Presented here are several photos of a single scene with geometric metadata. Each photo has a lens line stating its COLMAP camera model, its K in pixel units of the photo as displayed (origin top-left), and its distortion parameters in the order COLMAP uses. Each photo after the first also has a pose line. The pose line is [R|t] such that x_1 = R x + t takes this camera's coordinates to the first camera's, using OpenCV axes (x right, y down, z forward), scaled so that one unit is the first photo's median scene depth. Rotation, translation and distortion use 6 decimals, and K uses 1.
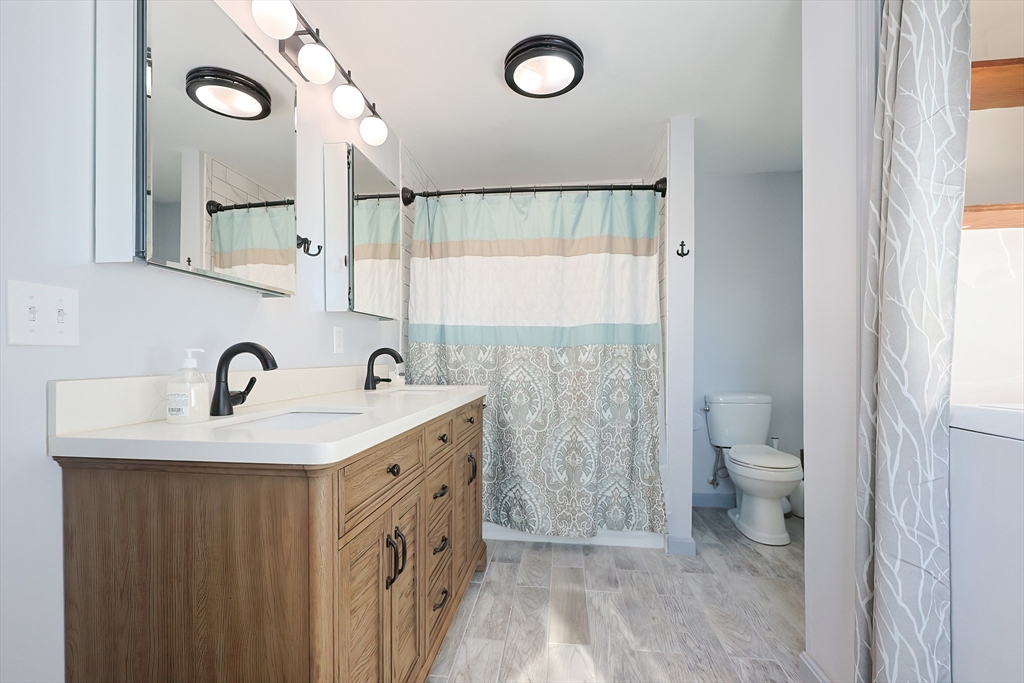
lens RADIAL K [[435.4, 0, 518.3], [0, 435.4, 346.4], [0, 0, 1]] dist [0.002985, 0.000590]
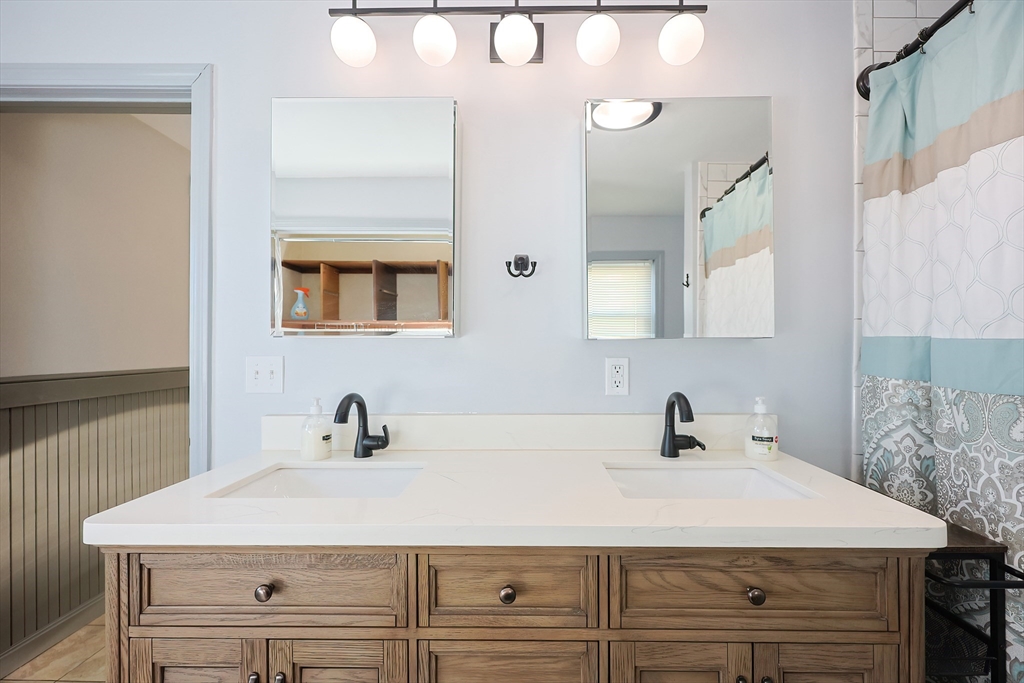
lens RADIAL K [[435.4, 0, 518.3], [0, 435.4, 346.4], [0, 0, 1]] dist [0.002985, 0.000590]
pose [[0.117303, -0.006134, -0.993077, 0.206371], [0.020306, 0.999787, -0.003777, -0.048364], [0.992889, -0.019722, 0.117403, 0.558151]]
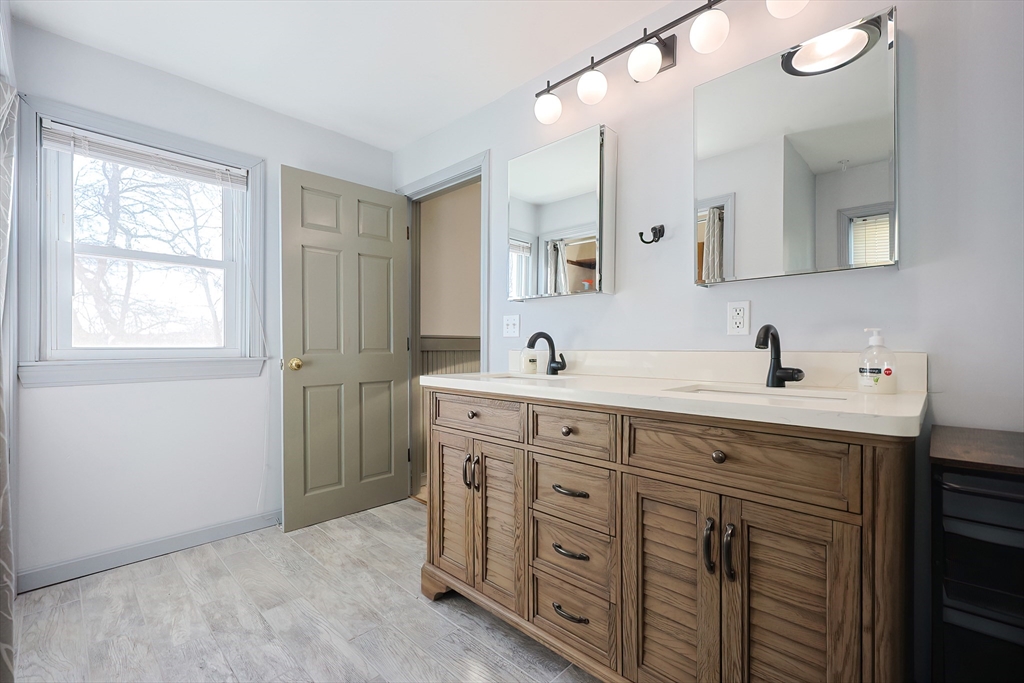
lens RADIAL K [[435.4, 0, 518.3], [0, 435.4, 346.4], [0, 0, 1]] dist [0.002985, 0.000590]
pose [[-0.587731, -0.002747, -0.809052, 0.351274], [0.011809, 0.999859, -0.011973, 0.031030], [0.808970, -0.016590, -0.587616, 0.844731]]
